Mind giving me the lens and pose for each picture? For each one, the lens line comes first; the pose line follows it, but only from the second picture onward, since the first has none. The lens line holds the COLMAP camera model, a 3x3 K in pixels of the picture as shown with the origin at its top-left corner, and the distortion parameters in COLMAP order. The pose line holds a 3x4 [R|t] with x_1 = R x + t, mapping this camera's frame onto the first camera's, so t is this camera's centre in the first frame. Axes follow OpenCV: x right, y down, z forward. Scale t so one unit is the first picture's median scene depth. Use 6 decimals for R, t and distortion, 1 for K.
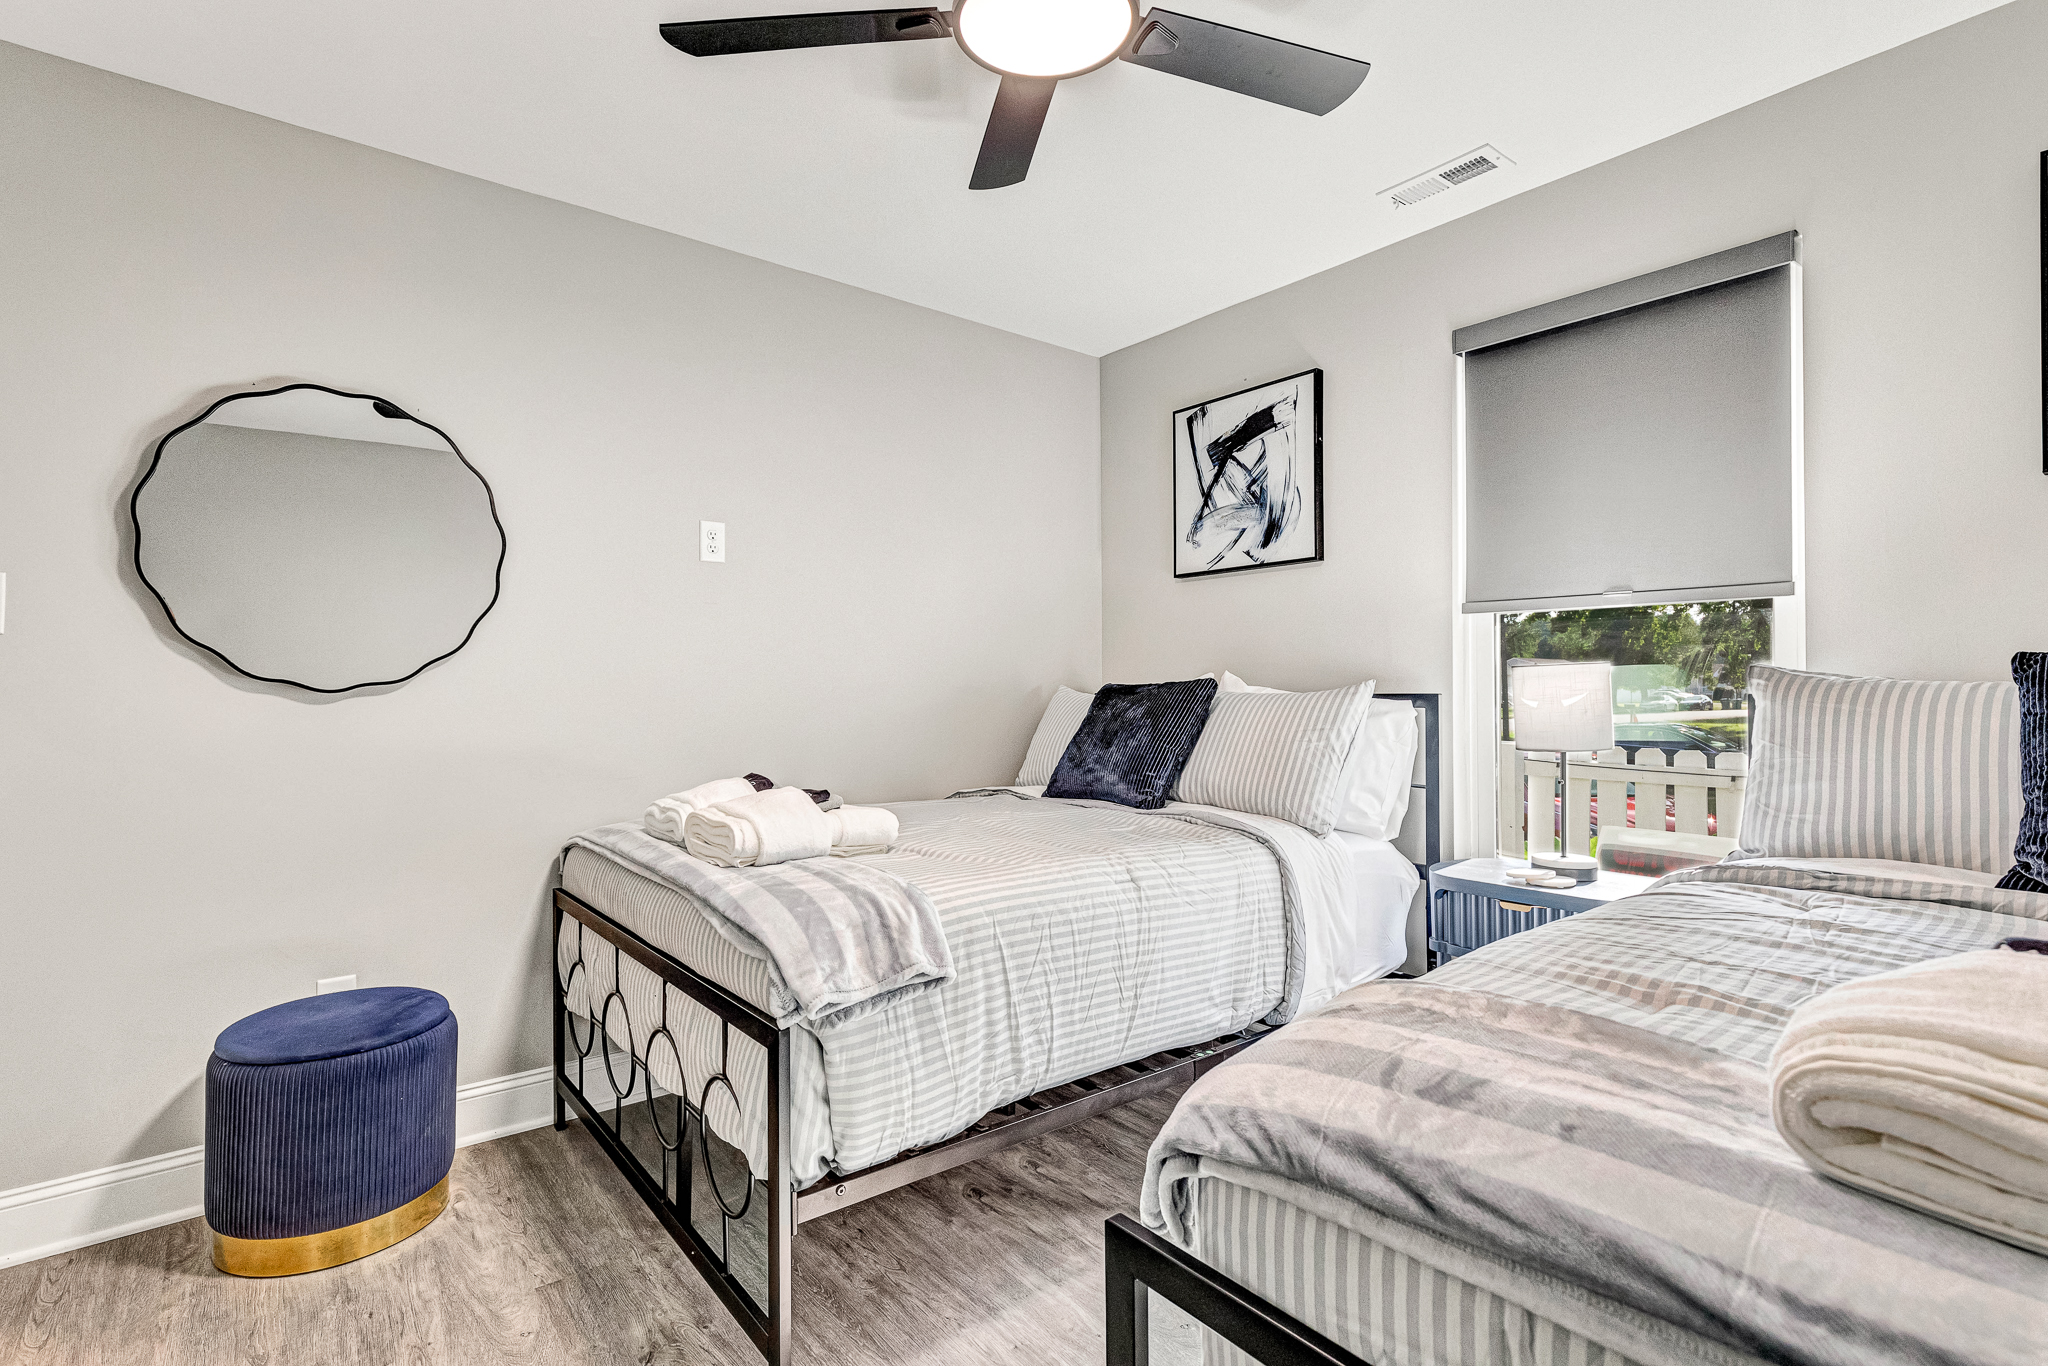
lens RADIAL K [[988.2, 0, 1024.0], [0, 988.2, 683.0], [0, 0, 1]] dist [0.004104, 0.000163]
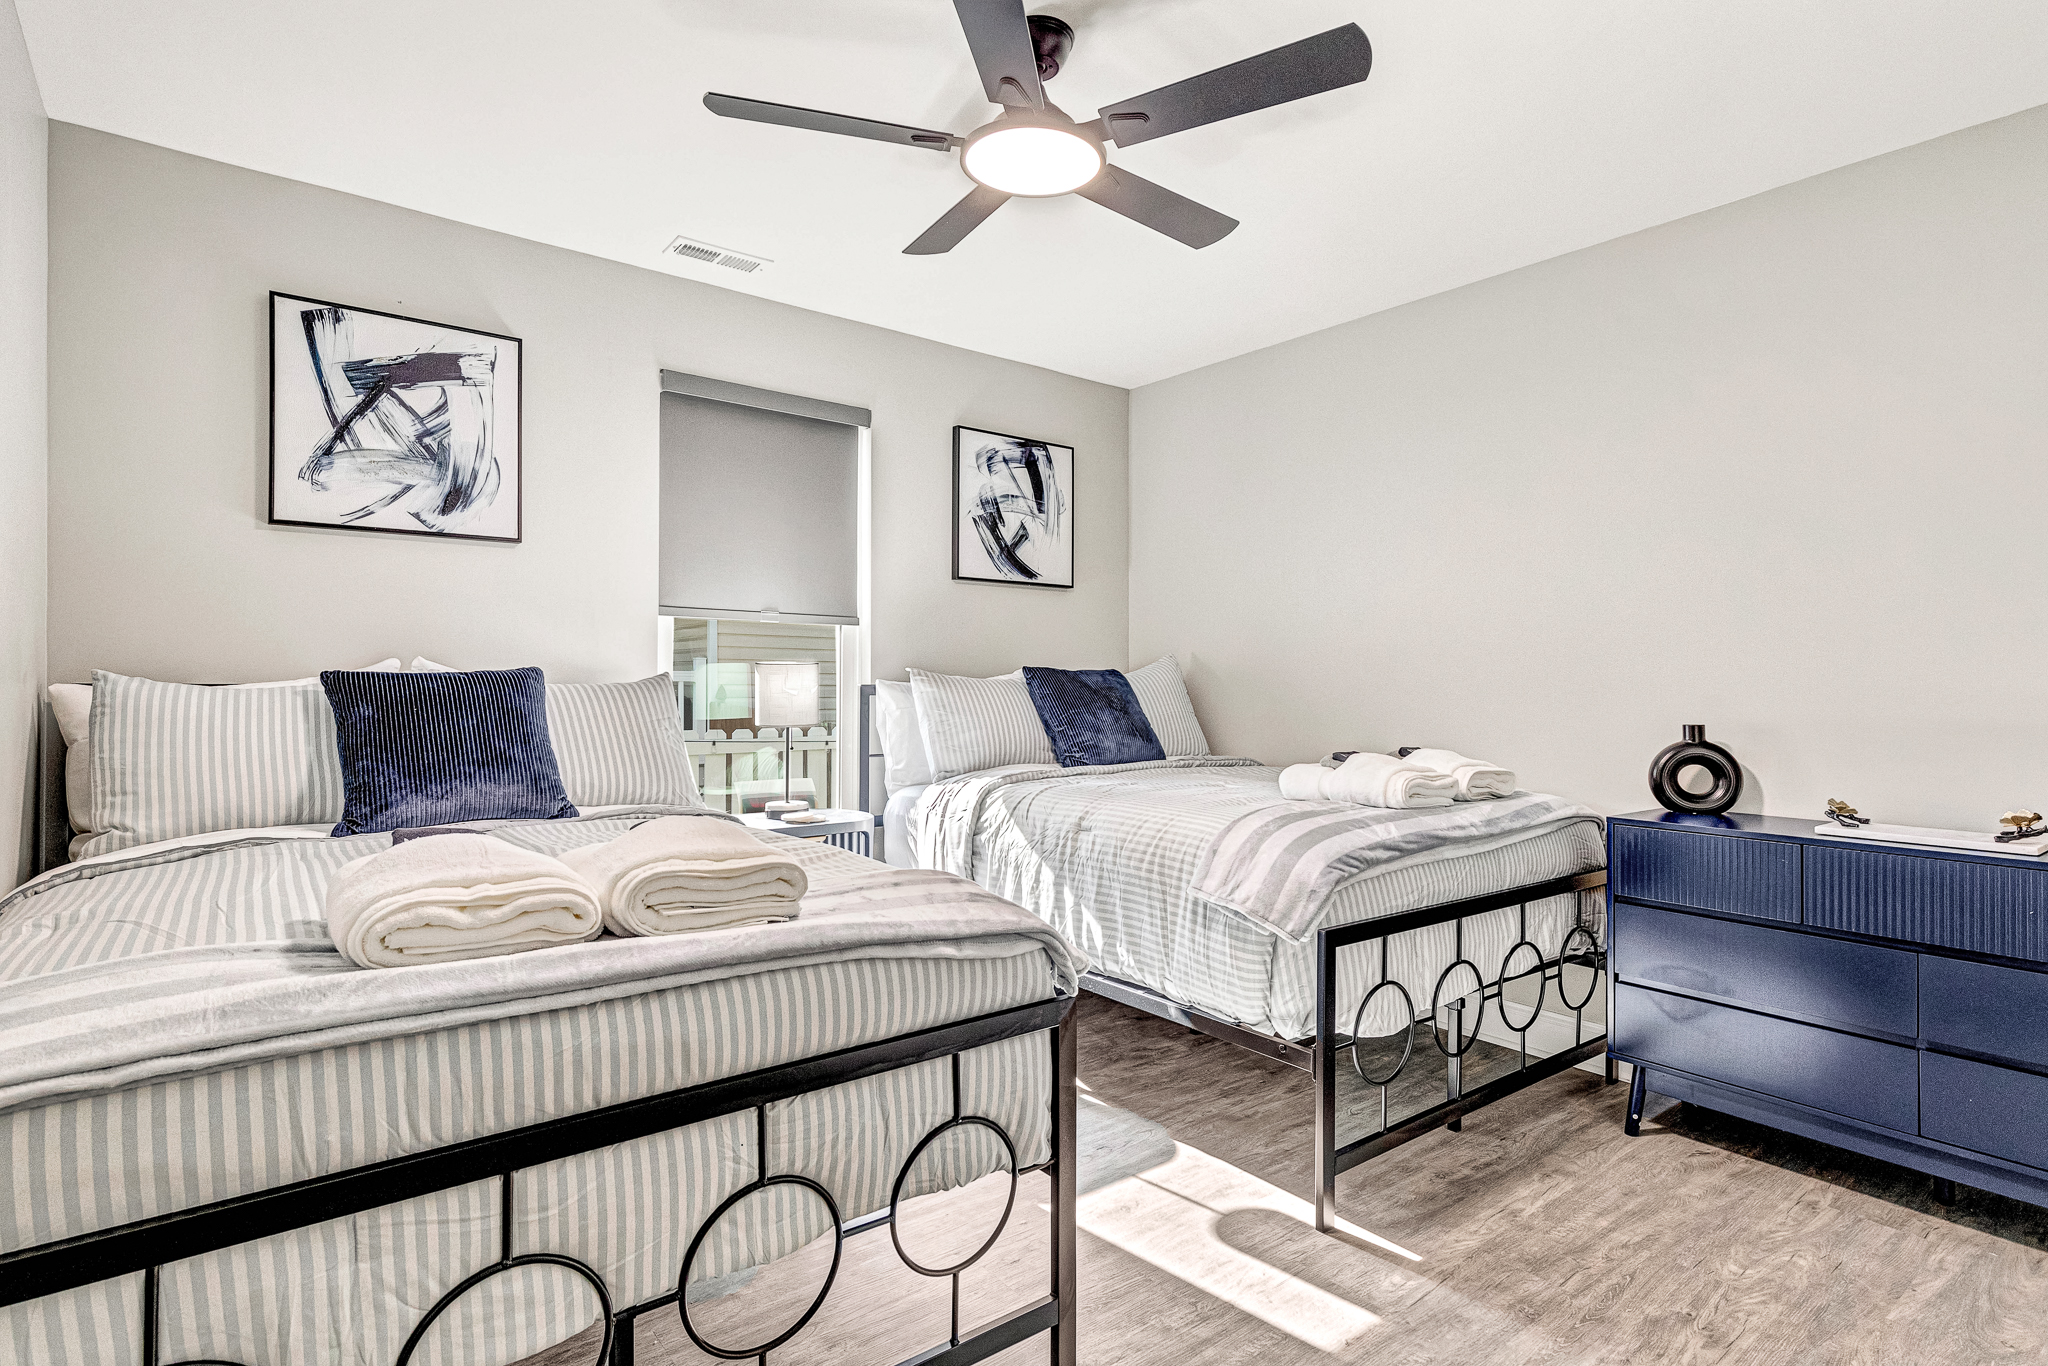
lens RADIAL K [[988.2, 0, 1024.0], [0, 988.2, 683.0], [0, 0, 1]] dist [0.004104, 0.000163]
pose [[0.021949, 0.001708, 0.999758, -0.614464], [-0.012876, 0.999916, -0.001425, 0.004841], [-0.999676, -0.012841, 0.021969, 0.477950]]
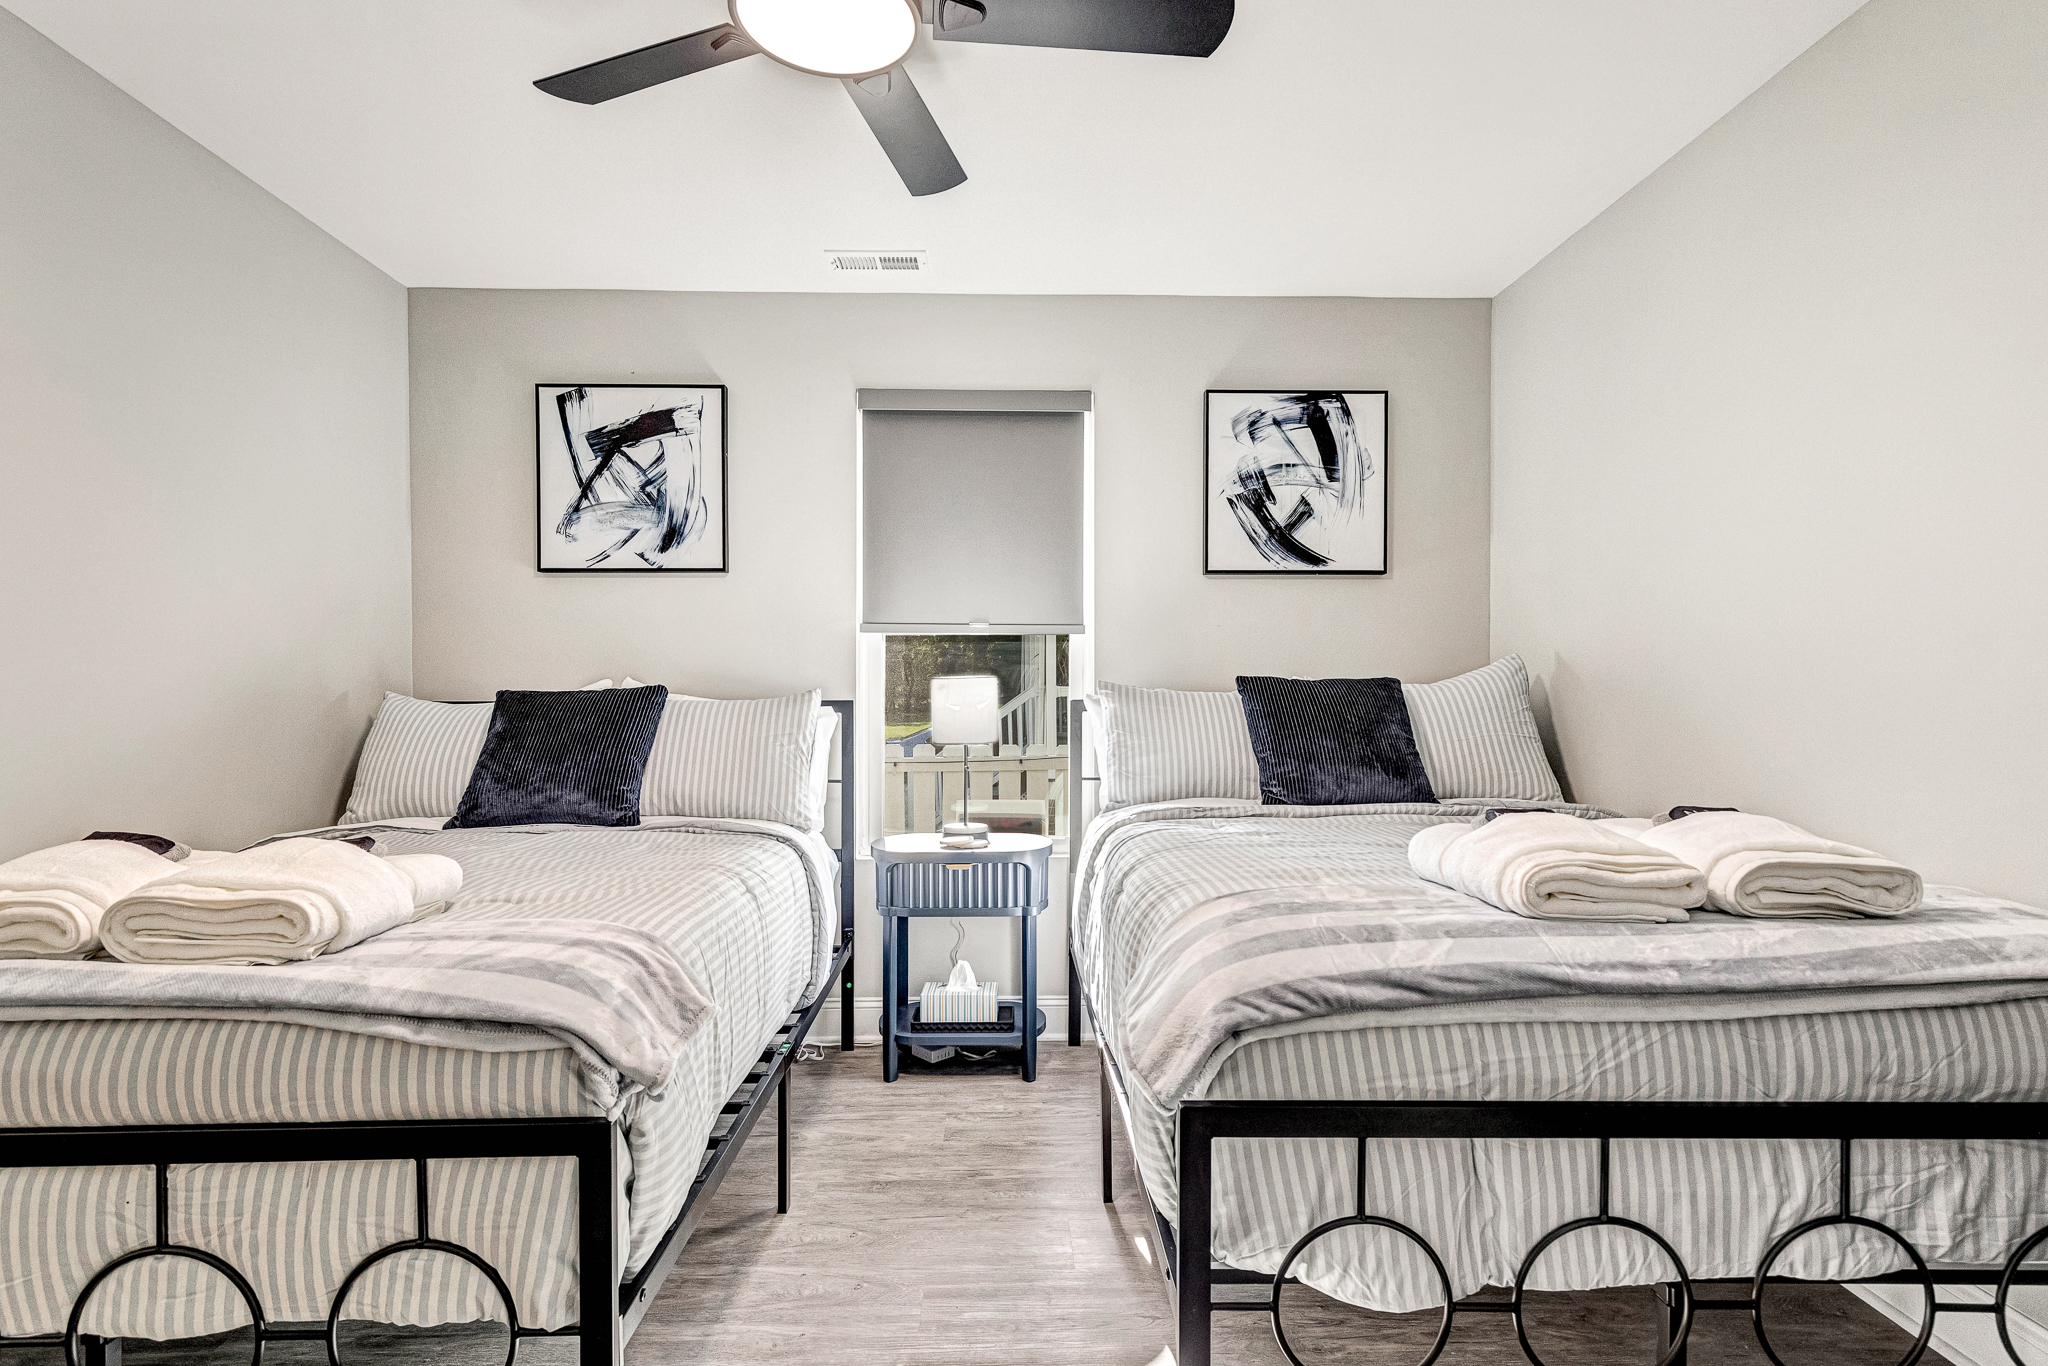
lens RADIAL K [[980.7, 0, 1041.4], [0, 980.7, 698.2], [0, 0, 1]] dist [0.017141, 0.000499]
pose [[0.601222, -0.001383, 0.799081, -0.314207], [-0.005449, 0.999968, 0.005830, 0.000266], [-0.799064, -0.007860, 0.601195, 0.112516]]
